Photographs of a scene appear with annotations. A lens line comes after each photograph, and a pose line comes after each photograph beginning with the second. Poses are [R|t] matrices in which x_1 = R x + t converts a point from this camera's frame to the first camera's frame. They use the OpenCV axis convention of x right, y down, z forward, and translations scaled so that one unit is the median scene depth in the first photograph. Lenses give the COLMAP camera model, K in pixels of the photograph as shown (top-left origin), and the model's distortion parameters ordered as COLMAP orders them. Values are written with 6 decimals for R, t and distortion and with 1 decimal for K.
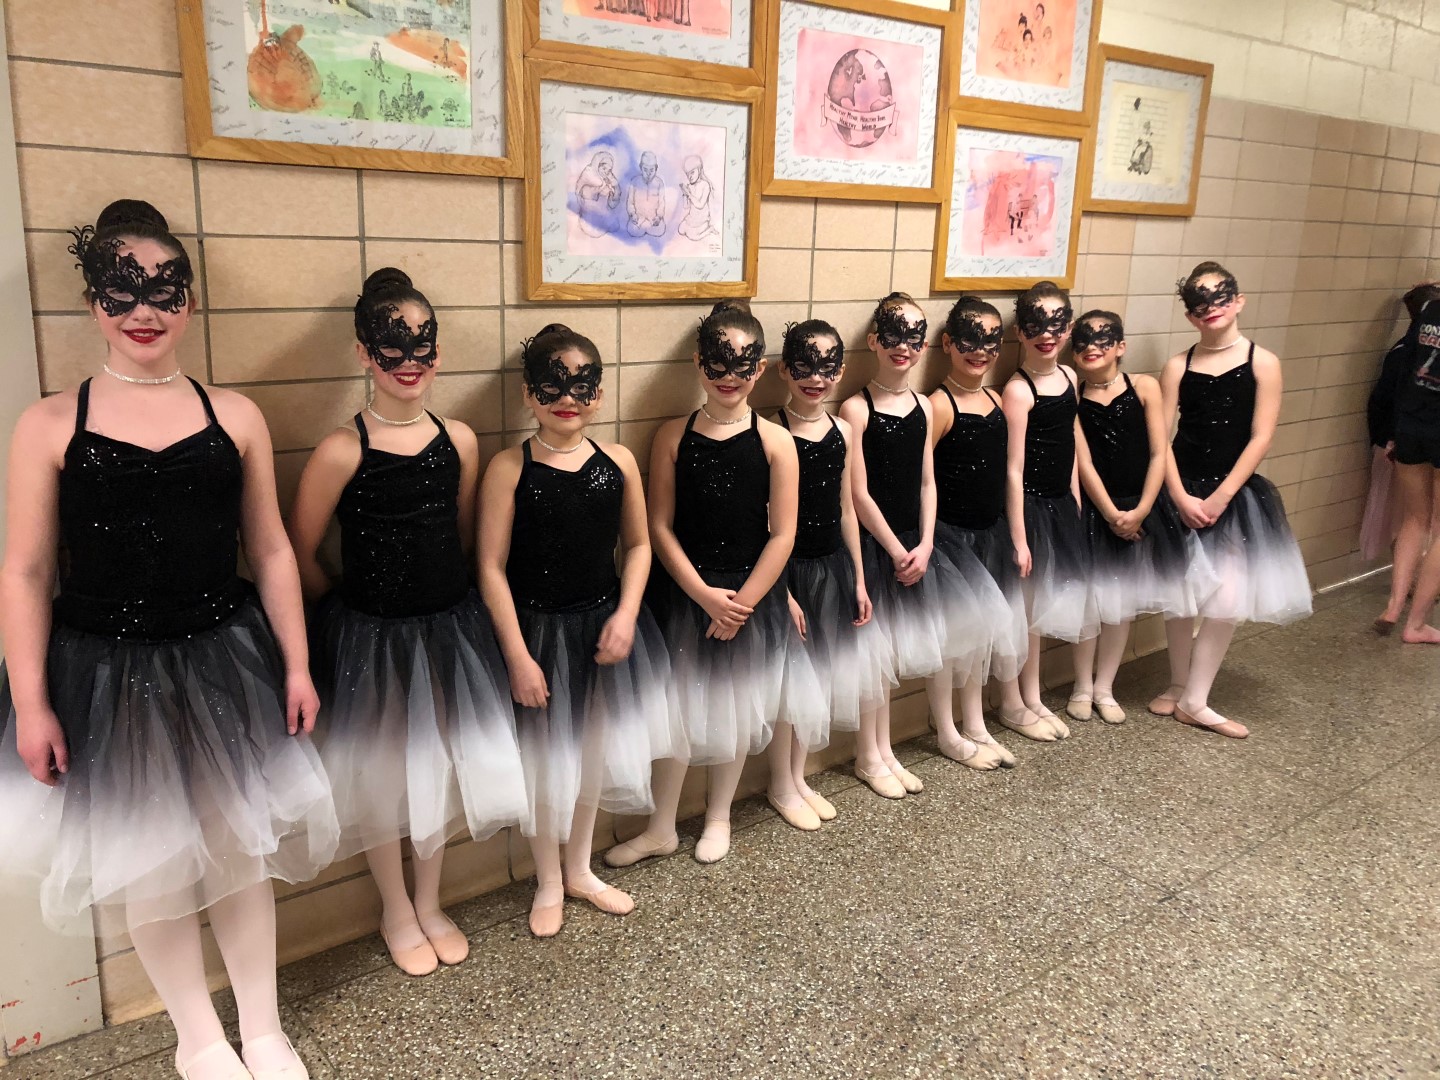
lens RADIAL K [[1223.6, 0, 718.5], [0, 1223.6, 544.8], [0, 0, 1]] dist [0.026472, 0.003753]
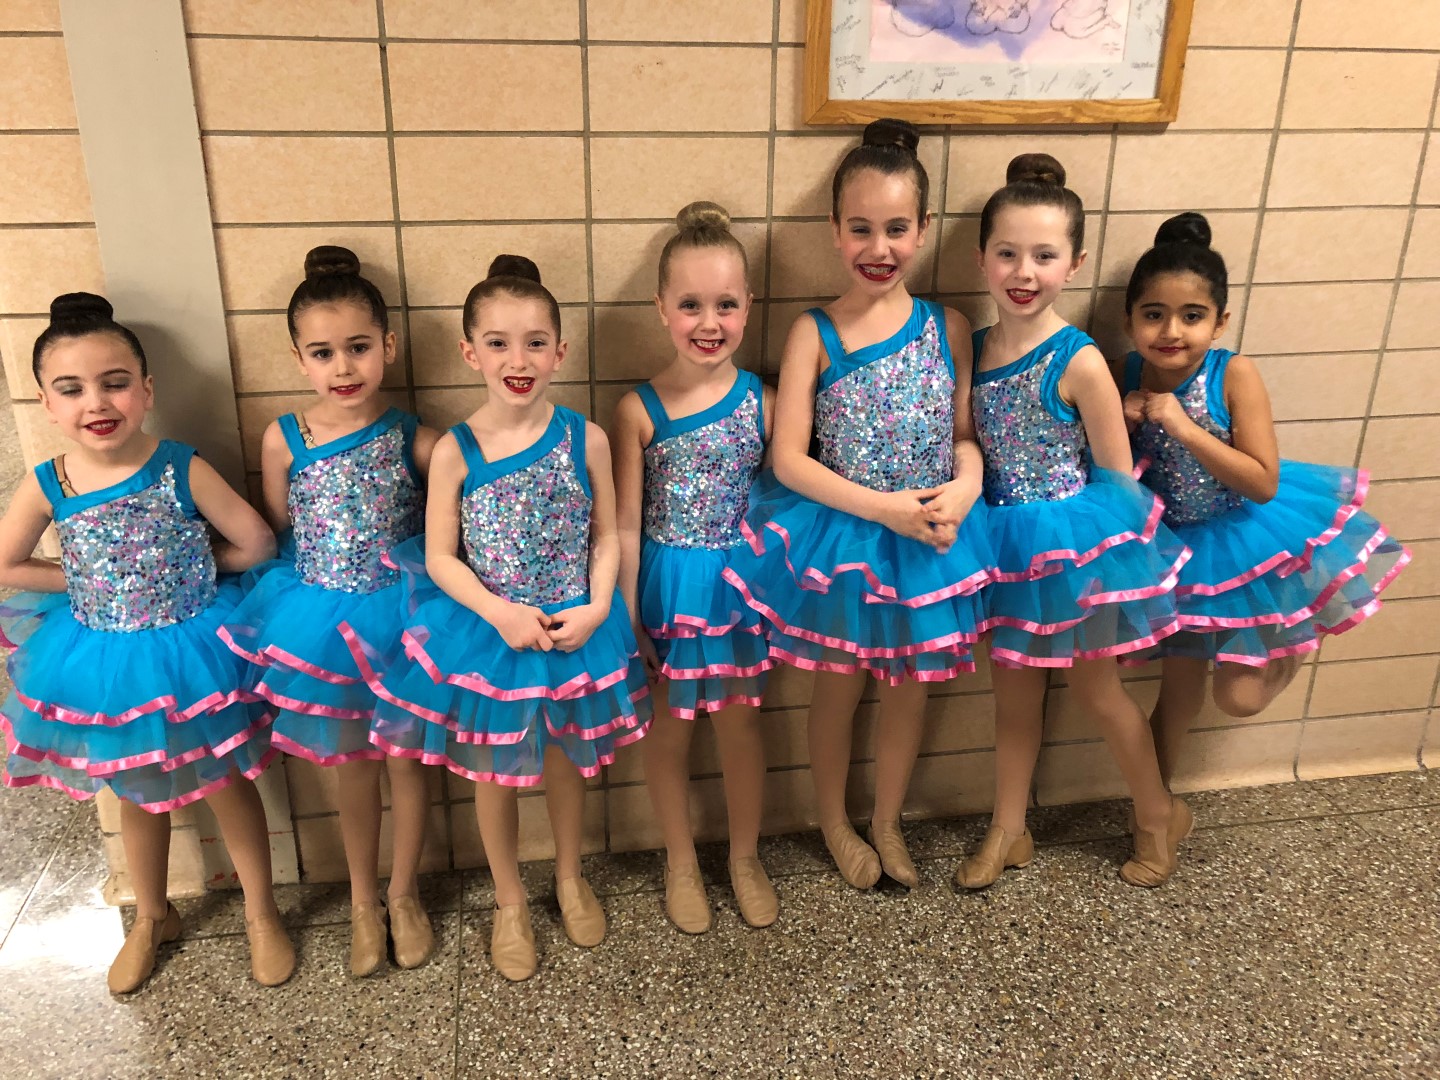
lens RADIAL K [[1223.6, 0, 719.7], [0, 1223.6, 533.0], [0, 0, 1]] dist [0.026472, 0.003753]
pose [[0.871839, 0.155317, -0.464515, 0.185958], [-0.104259, 0.985504, 0.133834, -0.045405], [0.478568, -0.068251, 0.875394, 0.285359]]
